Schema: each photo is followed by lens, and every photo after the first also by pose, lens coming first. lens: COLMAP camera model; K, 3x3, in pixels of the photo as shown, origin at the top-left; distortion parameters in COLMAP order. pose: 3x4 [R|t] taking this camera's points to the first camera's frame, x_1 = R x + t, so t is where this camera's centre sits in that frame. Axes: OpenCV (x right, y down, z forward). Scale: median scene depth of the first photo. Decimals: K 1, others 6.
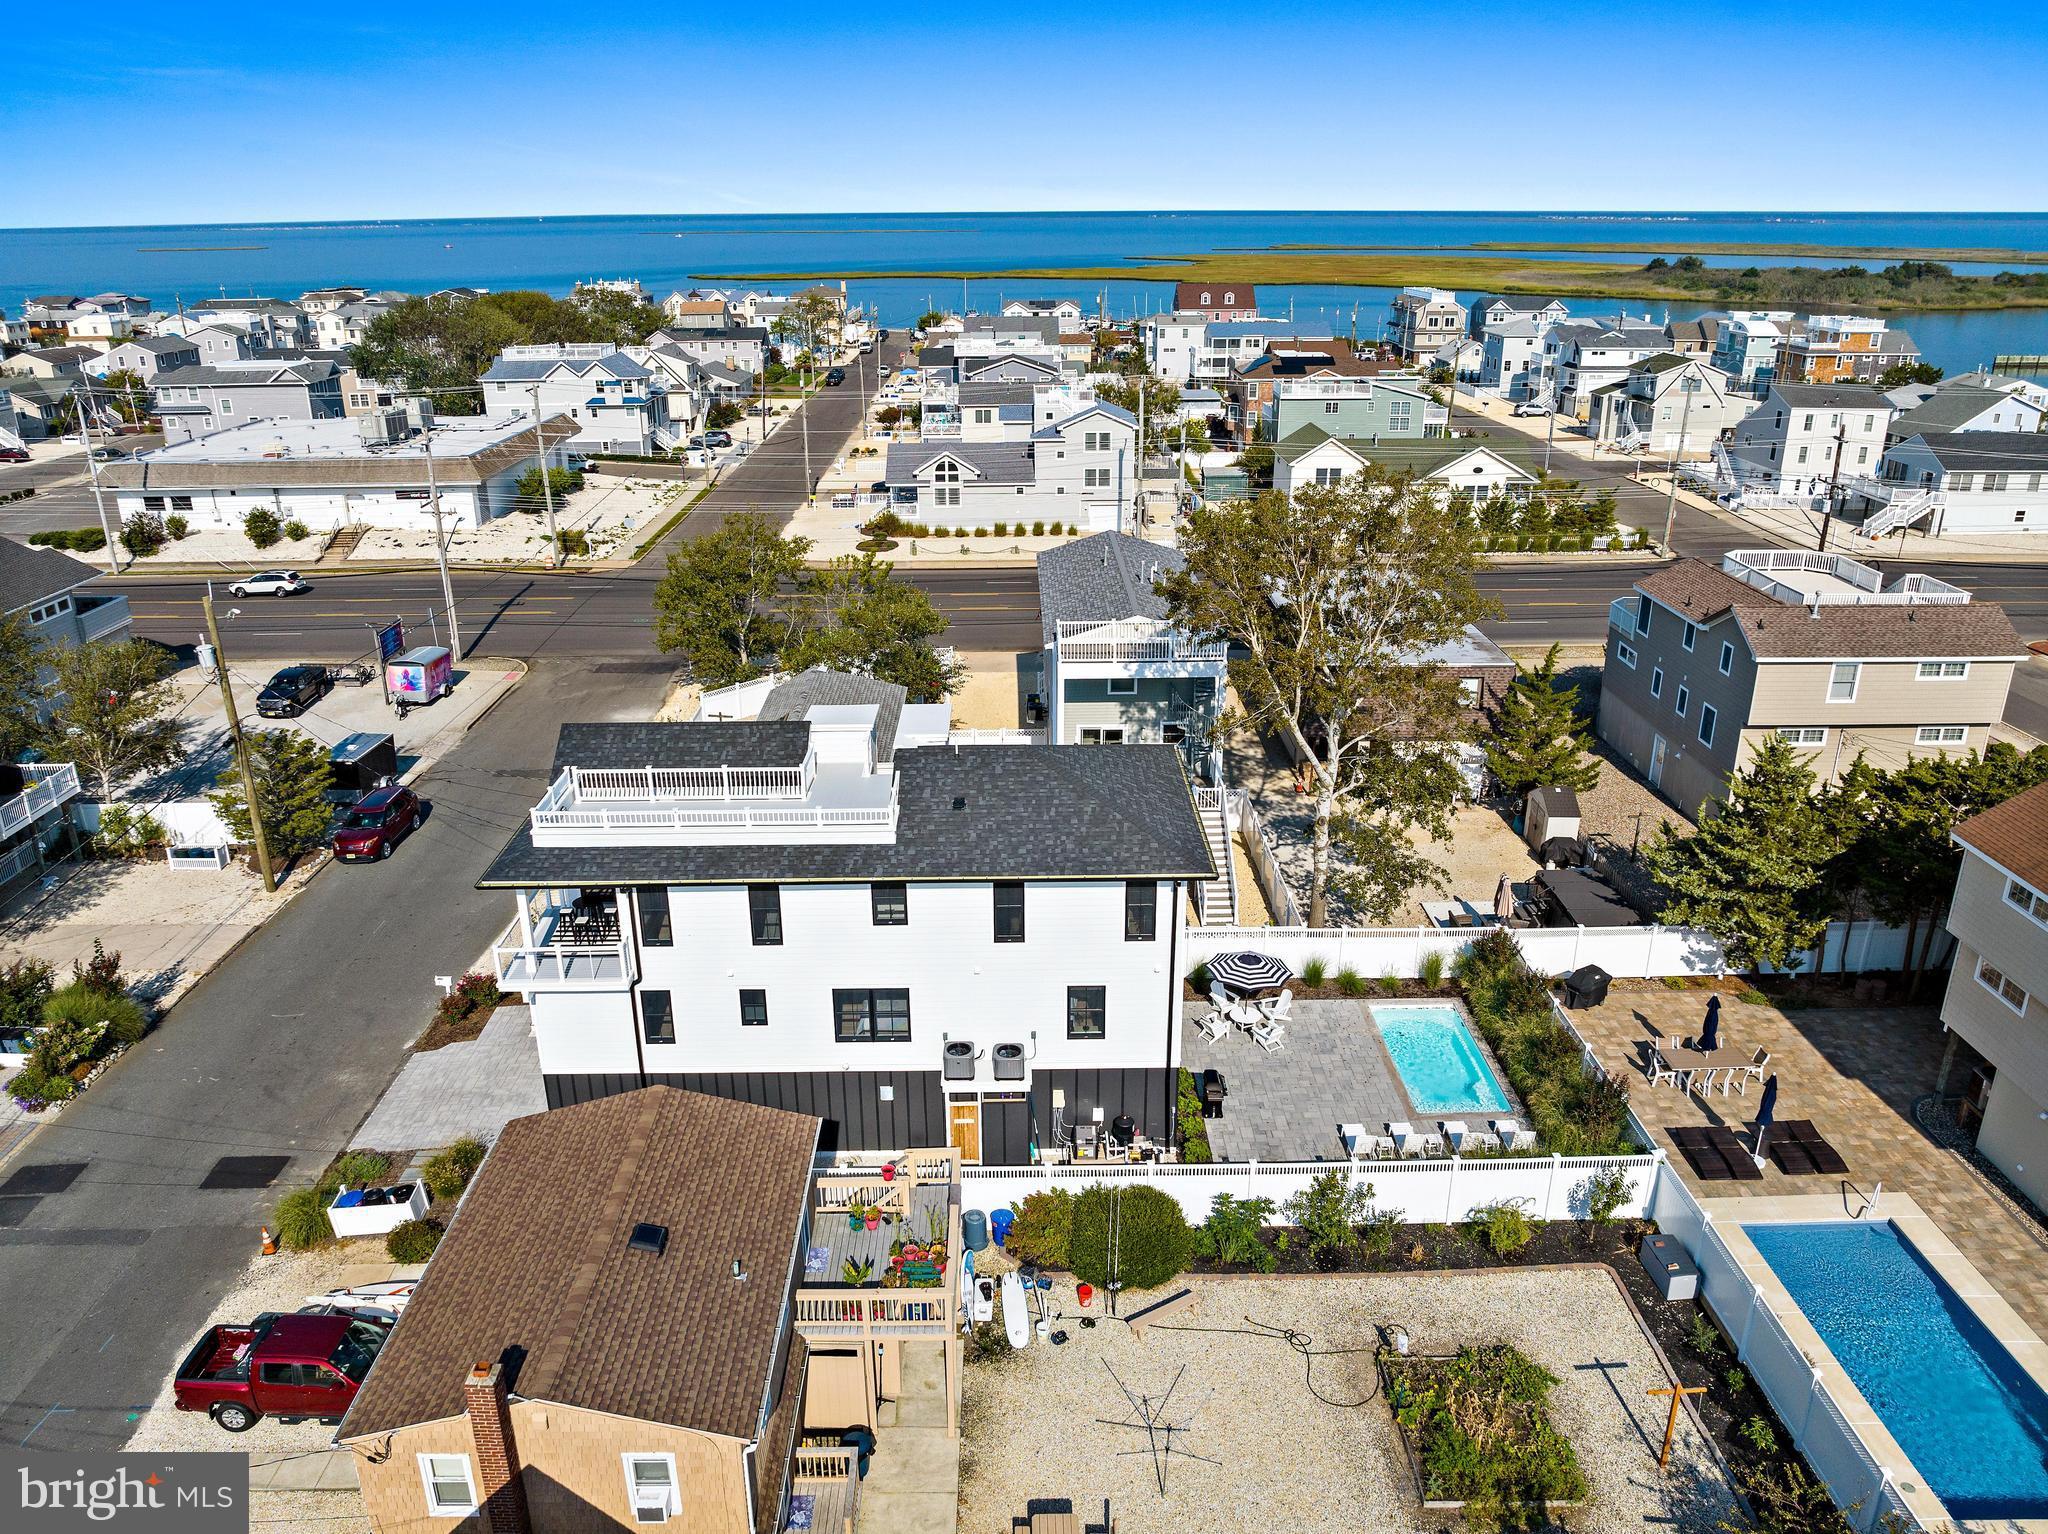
lens RADIAL K [[1445.0, 0, 1025.8], [0, 1445.0, 761.7], [0, 0, 1]] dist [-0.036933, -0.000572]
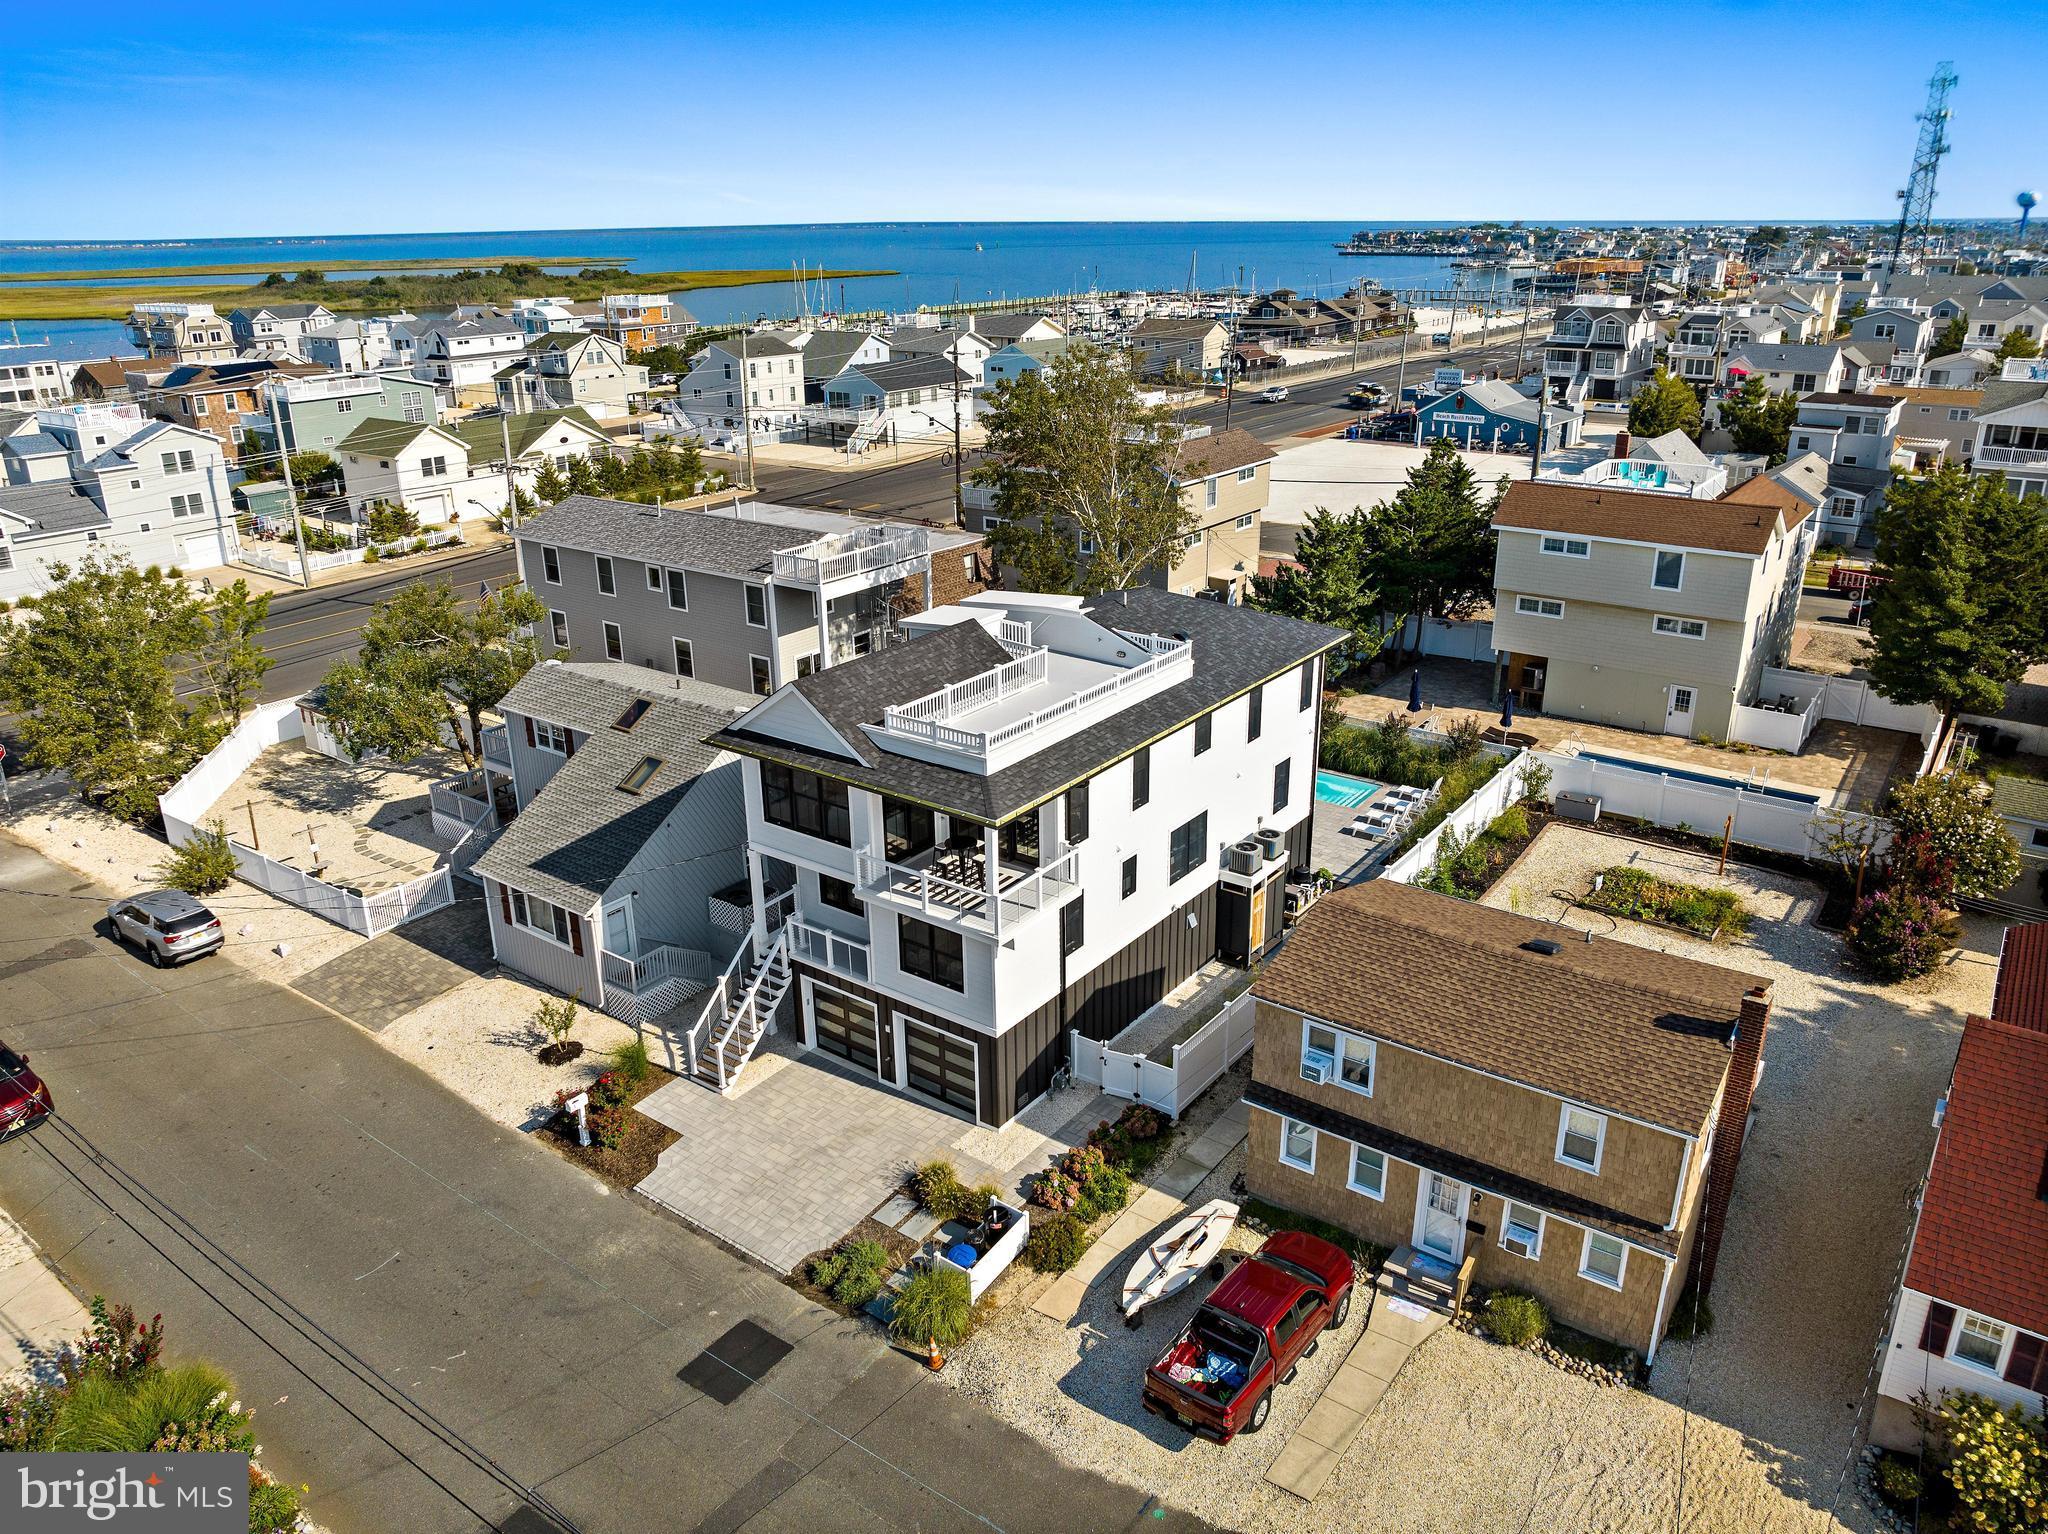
lens RADIAL K [[1435.6, 0, 1024.0], [0, 1435.6, 767.0], [0, 0, 1]] dist [-0.043667, 0.008912]
pose [[0.602551, -0.285941, 0.745097, -0.314521], [0.292147, 0.947838, 0.127490, -0.016662], [-0.742686, 0.140858, 0.654657, 0.129339]]
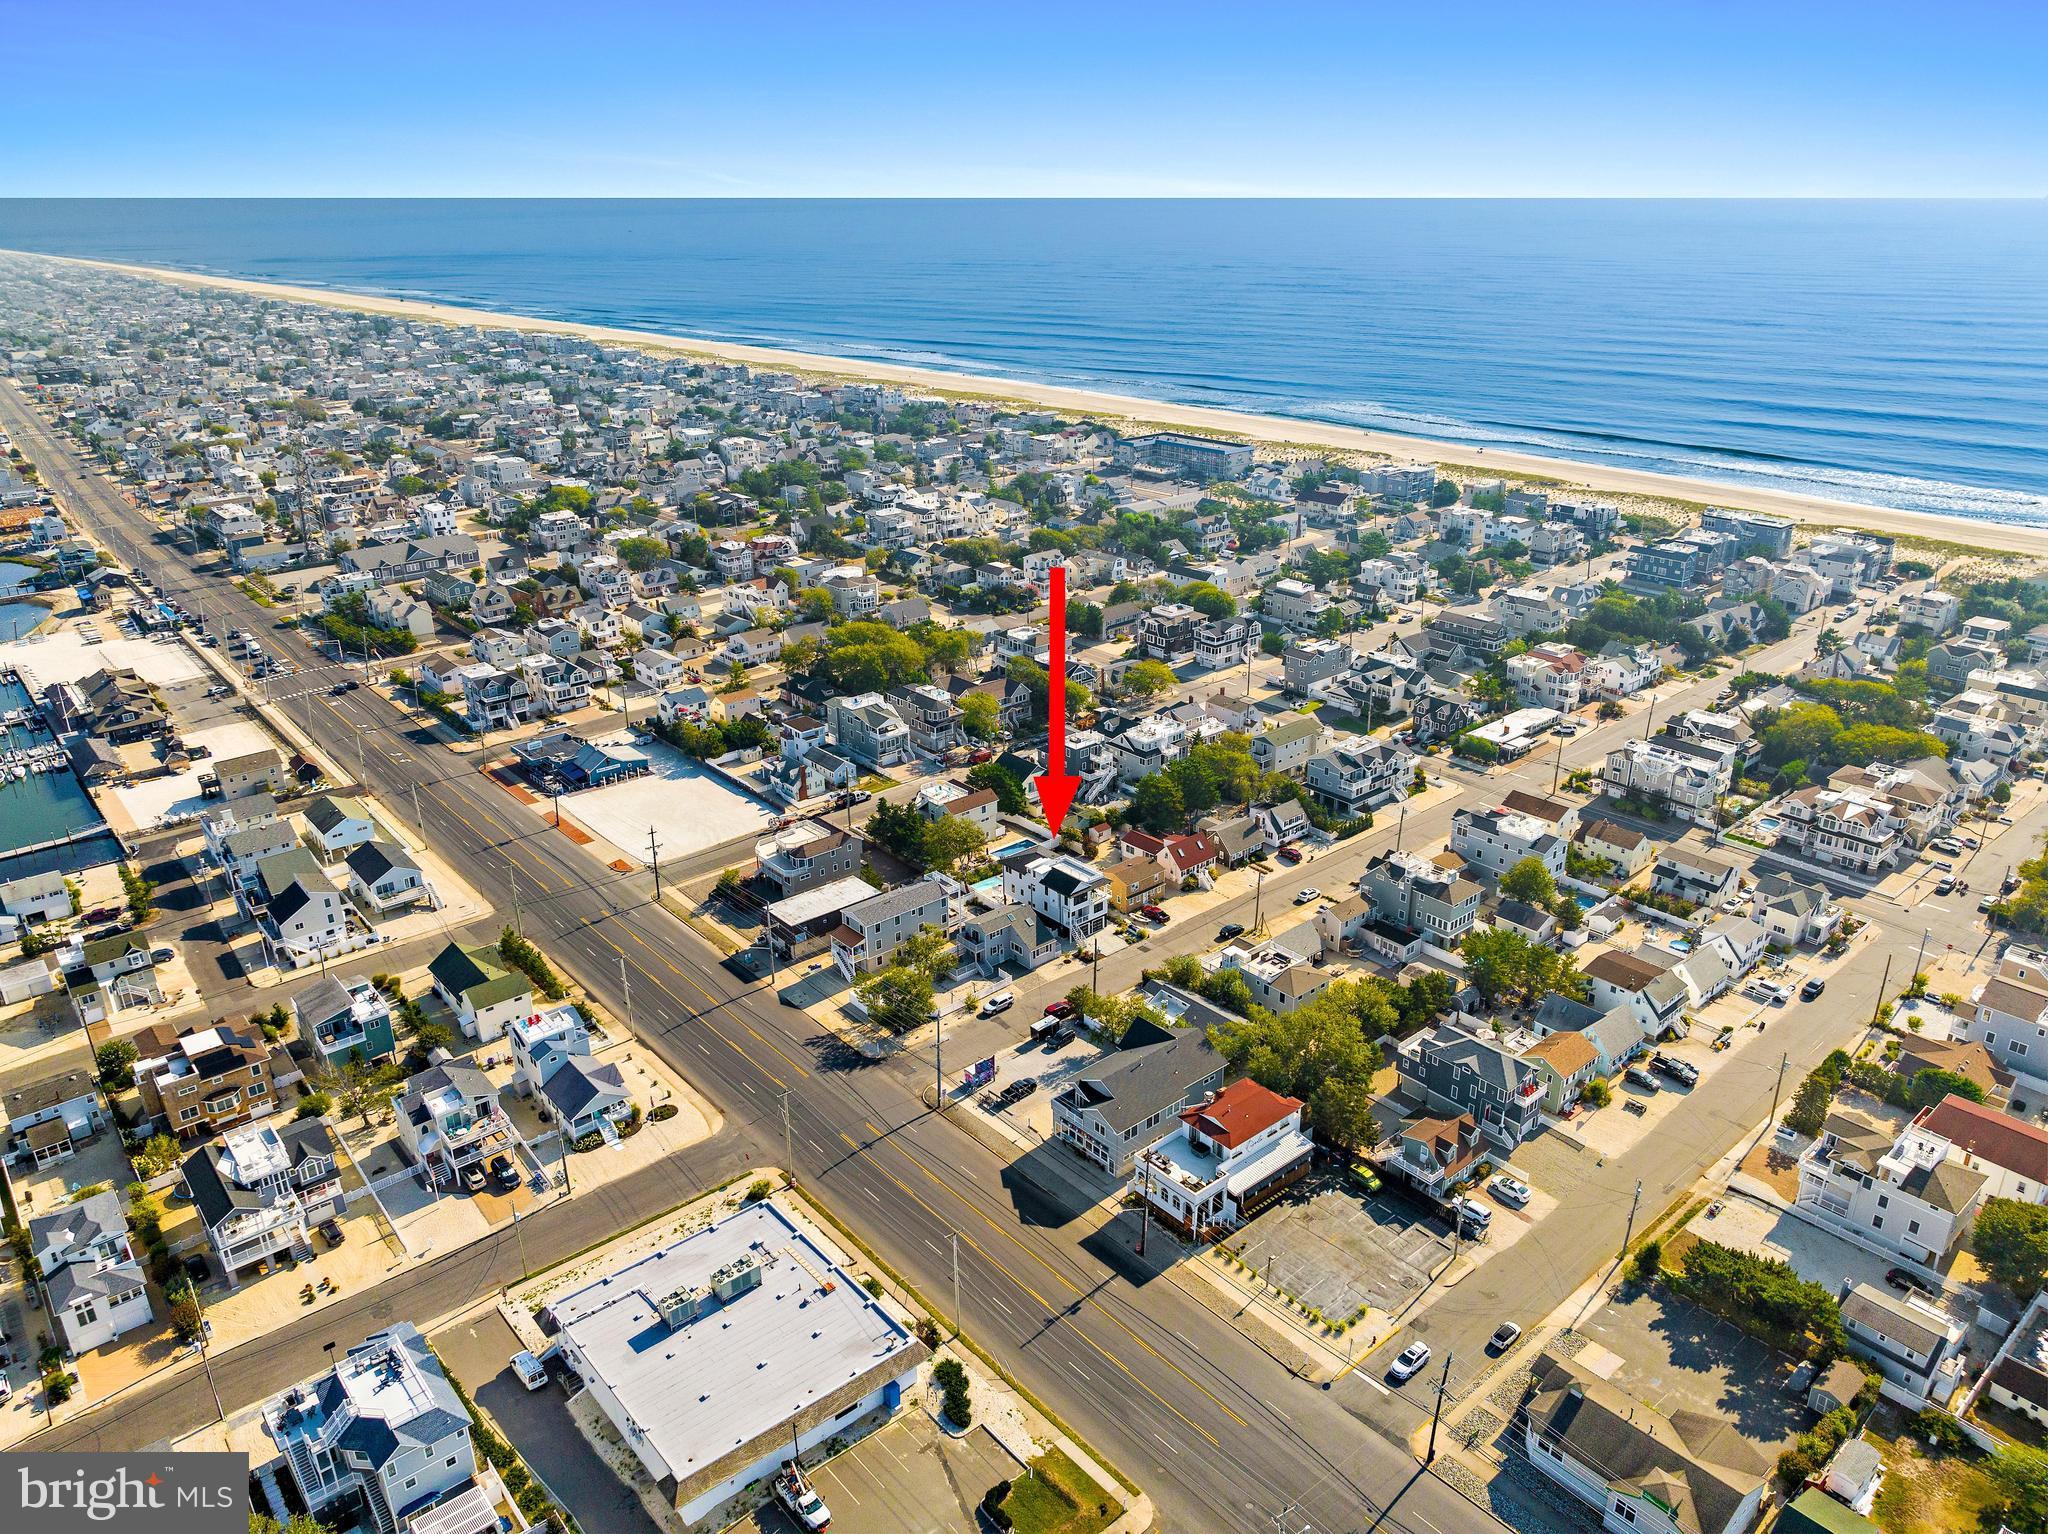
lens RADIAL K [[1464.1, 0, 1020.7], [0, 1464.1, 763.4], [0, 0, 1]] dist [-0.042378, 0.007892]
pose [[-0.636581, -0.271556, 0.721818, -1.501854], [0.294427, 0.779488, 0.552911, -1.302417], [-0.712795, 0.564496, -0.416254, 1.183921]]
